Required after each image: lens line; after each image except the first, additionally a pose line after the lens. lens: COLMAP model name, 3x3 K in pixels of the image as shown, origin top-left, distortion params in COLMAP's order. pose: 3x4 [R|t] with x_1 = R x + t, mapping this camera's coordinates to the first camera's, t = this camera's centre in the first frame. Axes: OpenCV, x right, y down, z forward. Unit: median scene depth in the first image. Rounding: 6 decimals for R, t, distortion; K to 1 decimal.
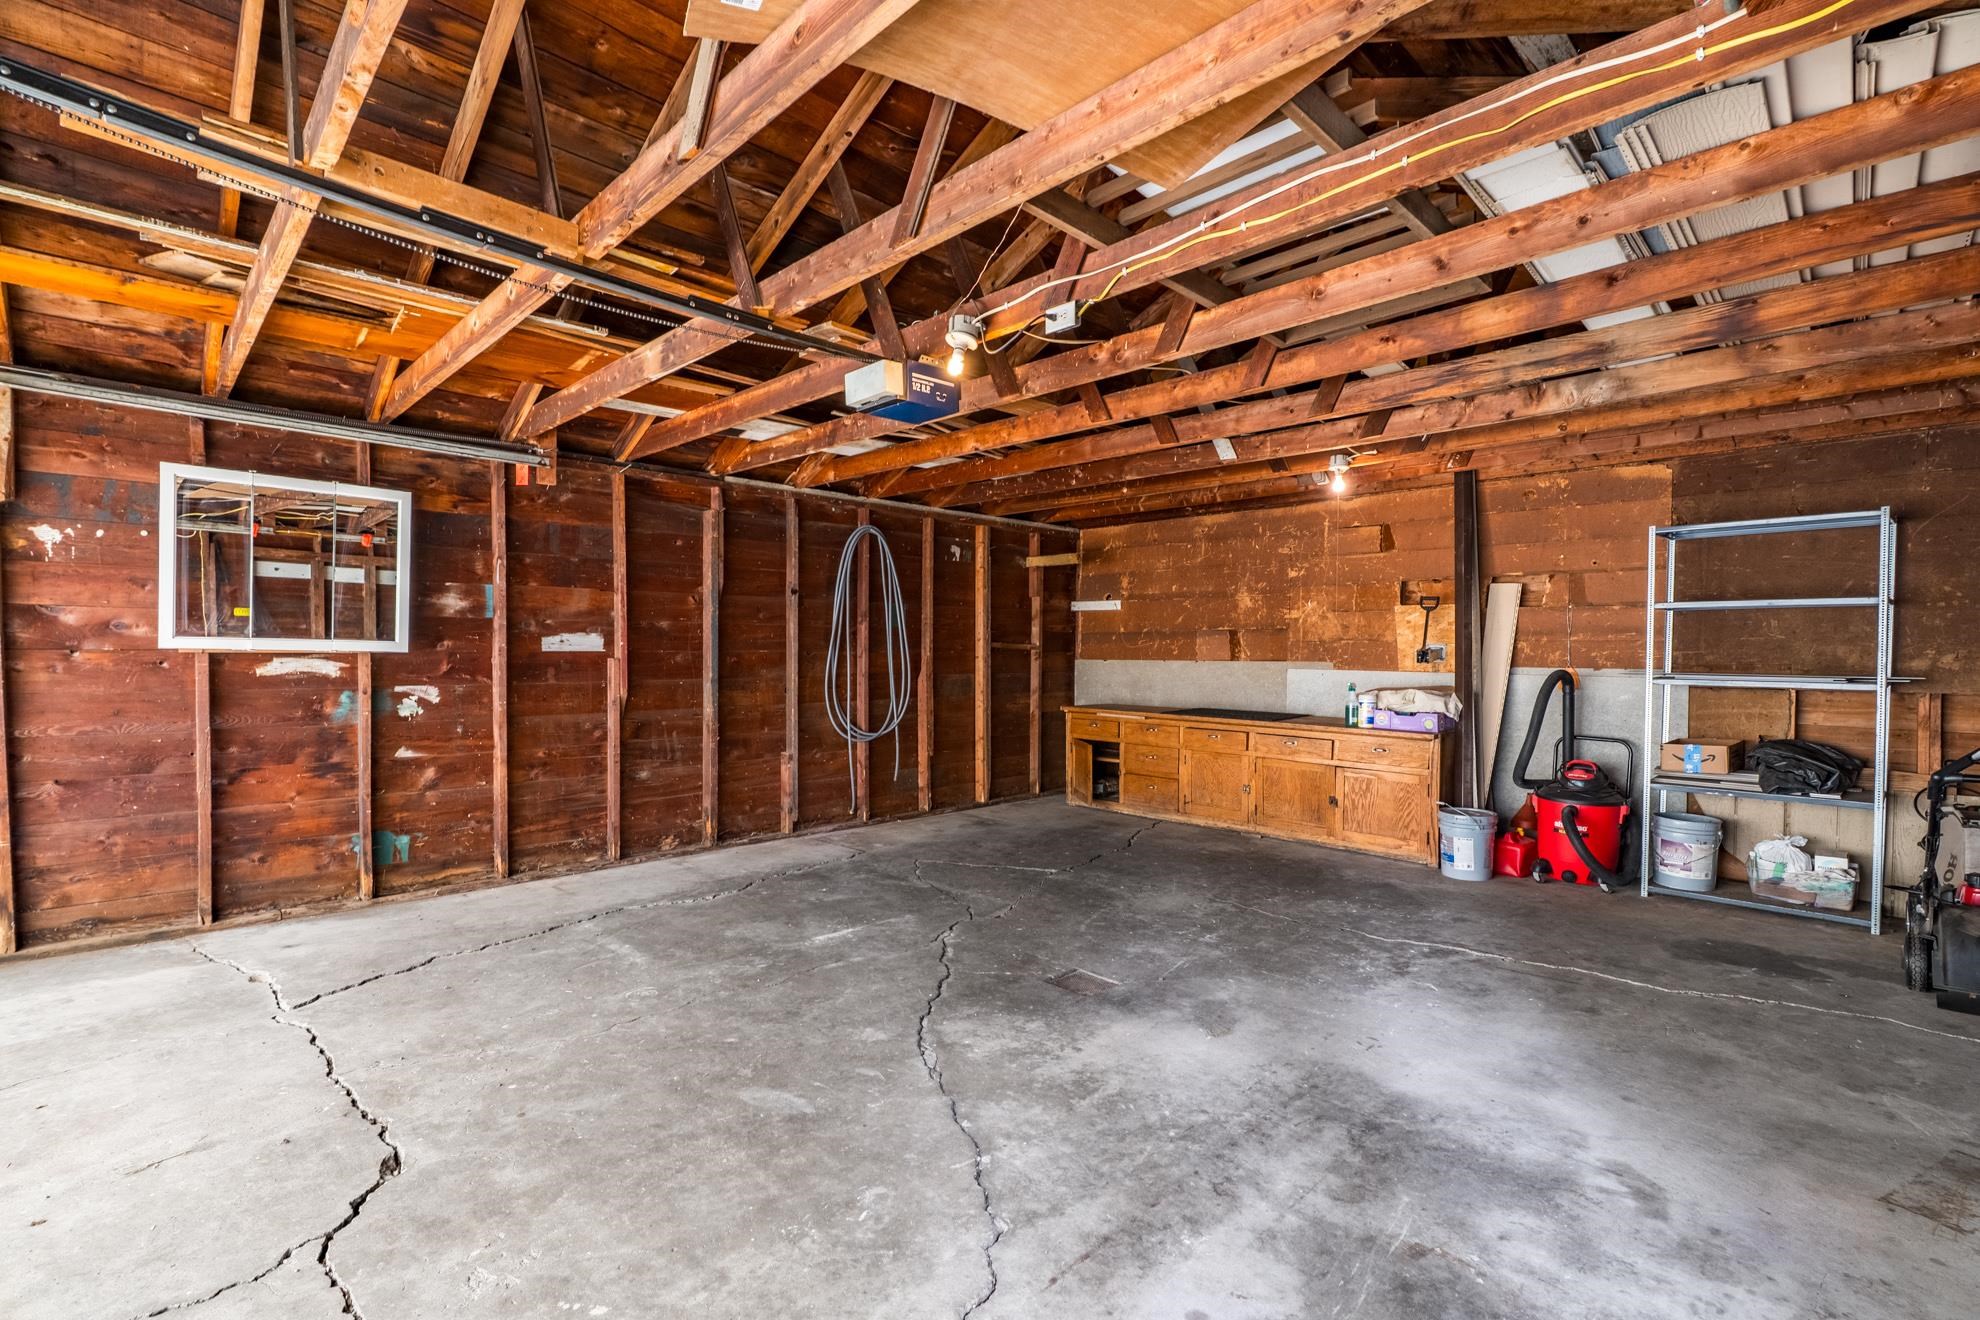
lens RADIAL K [[898.7, 0, 991.4], [0, 898.7, 659.8], [0, 0, 1]] dist [0.018201, 0.000448]
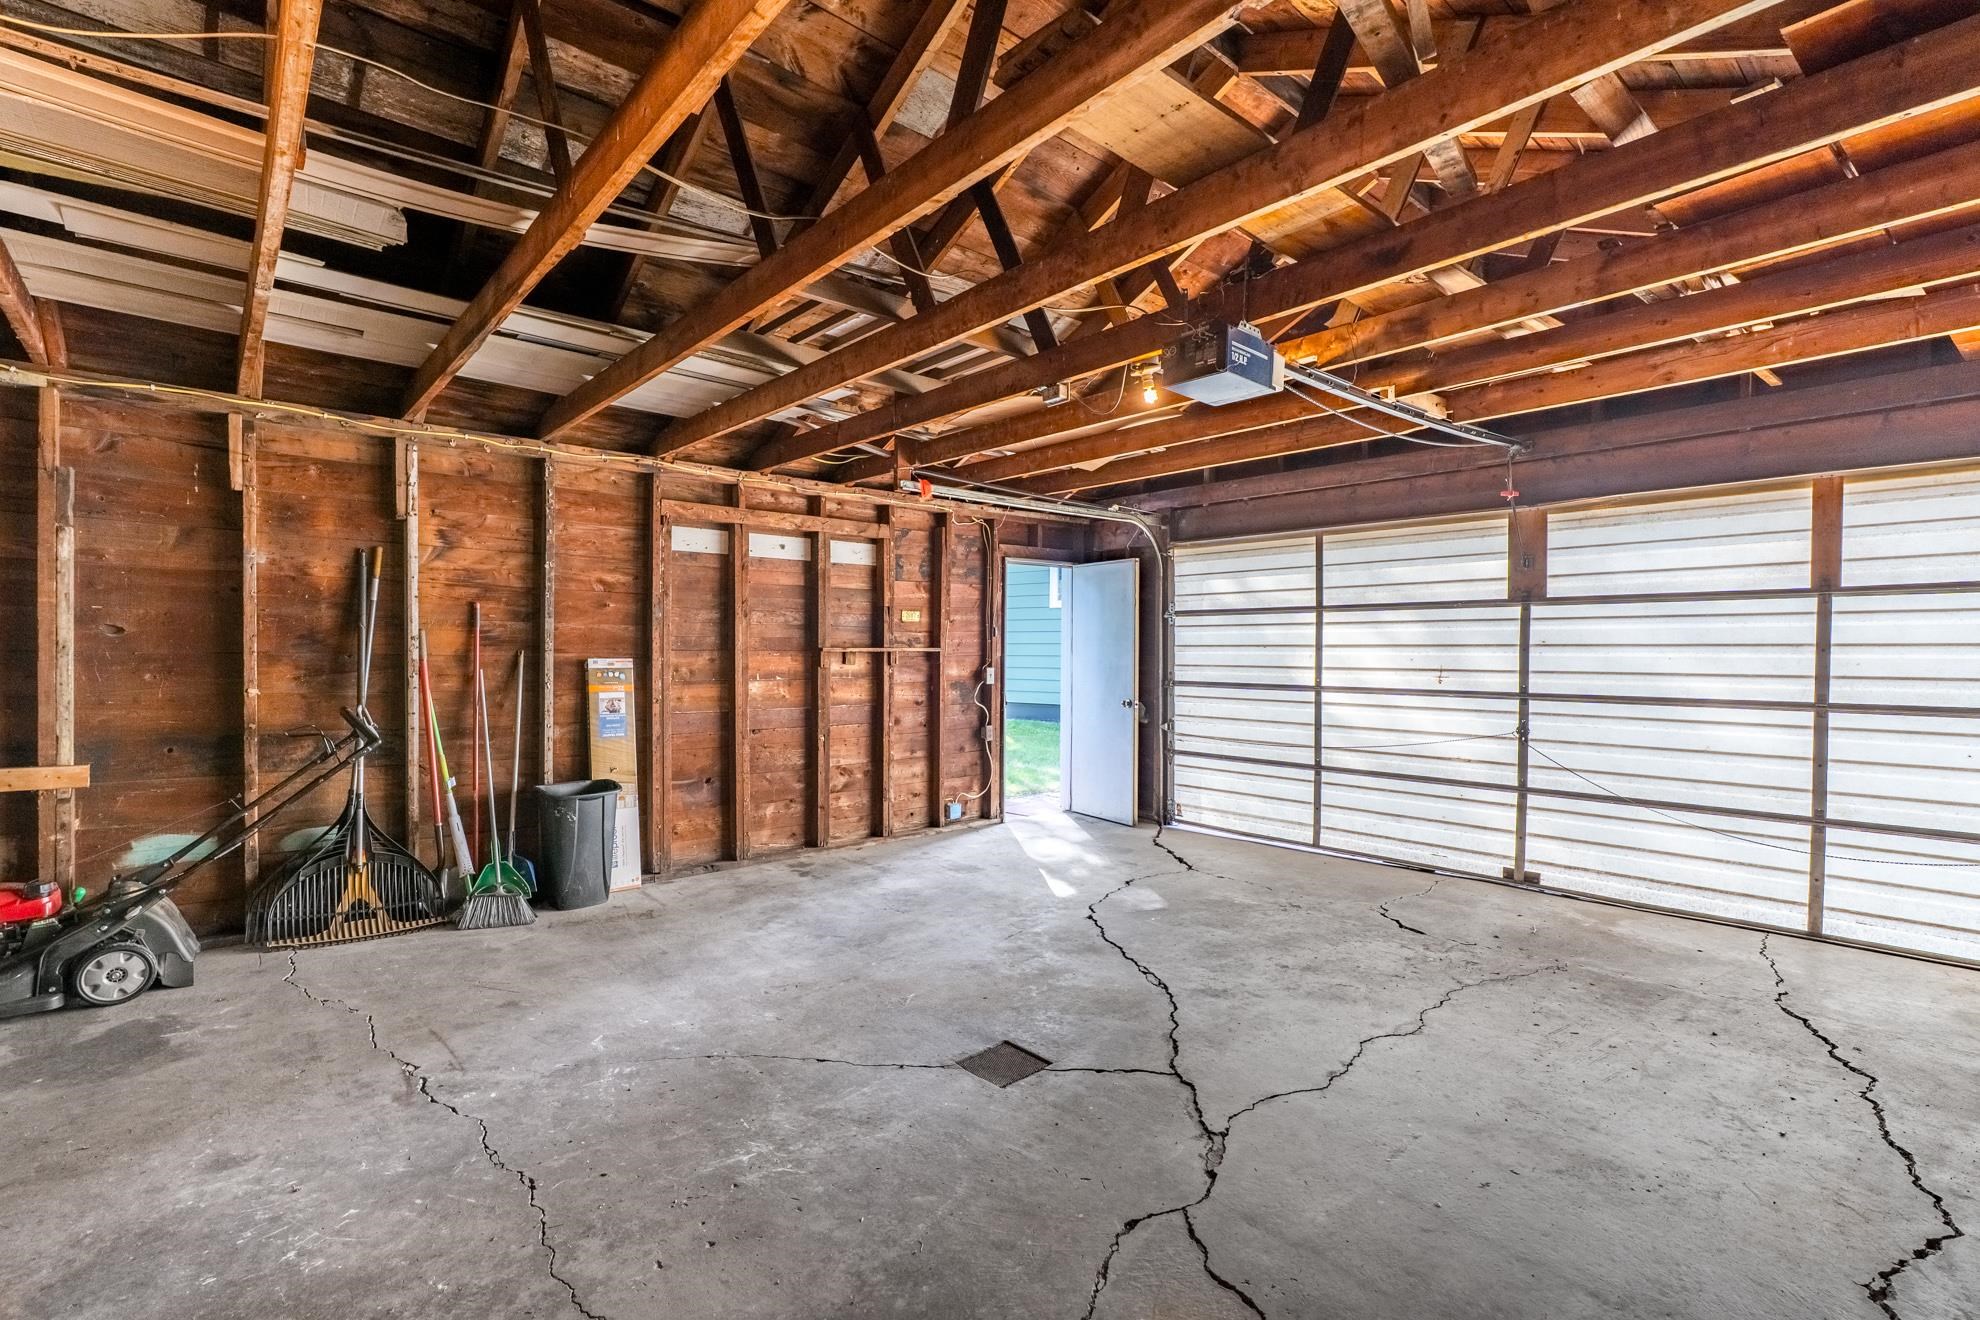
lens RADIAL K [[898.7, 0, 988.9], [0, 898.7, 659.4], [0, 0, 1]] dist [0.018201, 0.000448]
pose [[-0.997806, -0.015322, 0.064412, 0.064562], [-0.014123, 0.999719, 0.019035, -0.018377], [-0.064685, 0.018083, -0.997742, 1.712767]]
